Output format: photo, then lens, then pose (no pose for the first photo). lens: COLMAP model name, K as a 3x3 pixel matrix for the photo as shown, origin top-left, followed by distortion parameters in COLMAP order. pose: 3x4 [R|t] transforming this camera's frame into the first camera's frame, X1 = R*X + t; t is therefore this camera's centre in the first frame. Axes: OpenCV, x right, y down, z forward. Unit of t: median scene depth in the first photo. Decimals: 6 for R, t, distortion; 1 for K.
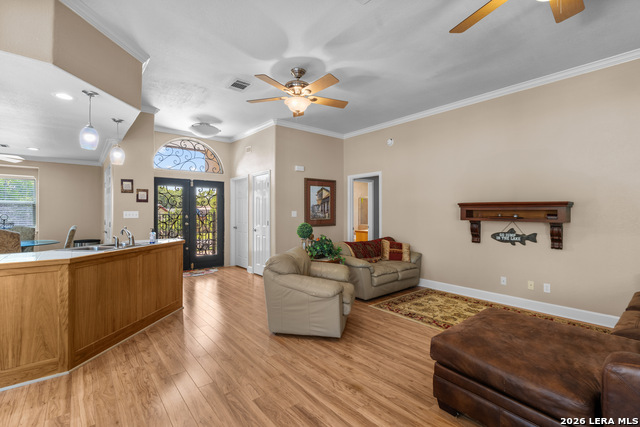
lens RADIAL K [[288.6, 0, 319.6], [0, 288.6, 212.0], [0, 0, 1]] dist [-0.011656, 0.004631]
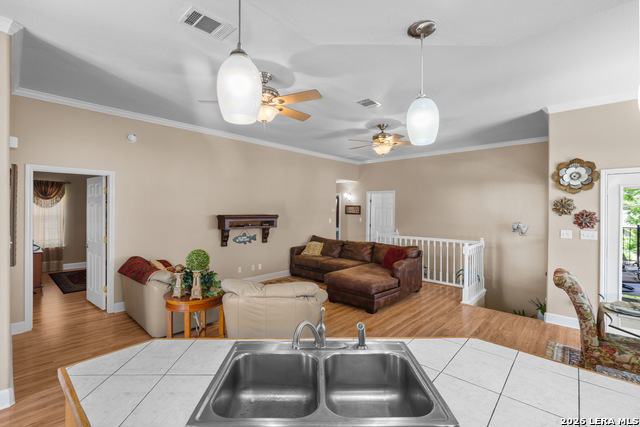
lens RADIAL K [[288.6, 0, 316.9], [0, 288.6, 210.4], [0, 0, 1]] dist [-0.011656, 0.004631]
pose [[-0.124782, -0.006109, 0.992165, -0.620214], [-0.010026, 0.999938, 0.004896, -0.051085], [-0.992134, -0.009337, -0.124836, 0.604125]]
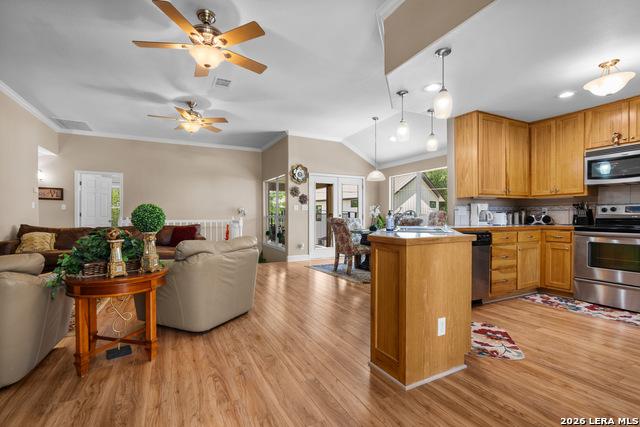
lens RADIAL K [[288.6, 0, 316.0], [0, 288.6, 220.4], [0, 0, 1]] dist [-0.011656, 0.004631]
pose [[-0.972702, -0.004876, 0.232005, -0.356290], [-0.002410, 0.999938, 0.010909, 0.047735], [-0.232044, 0.010052, -0.972653, 1.092215]]
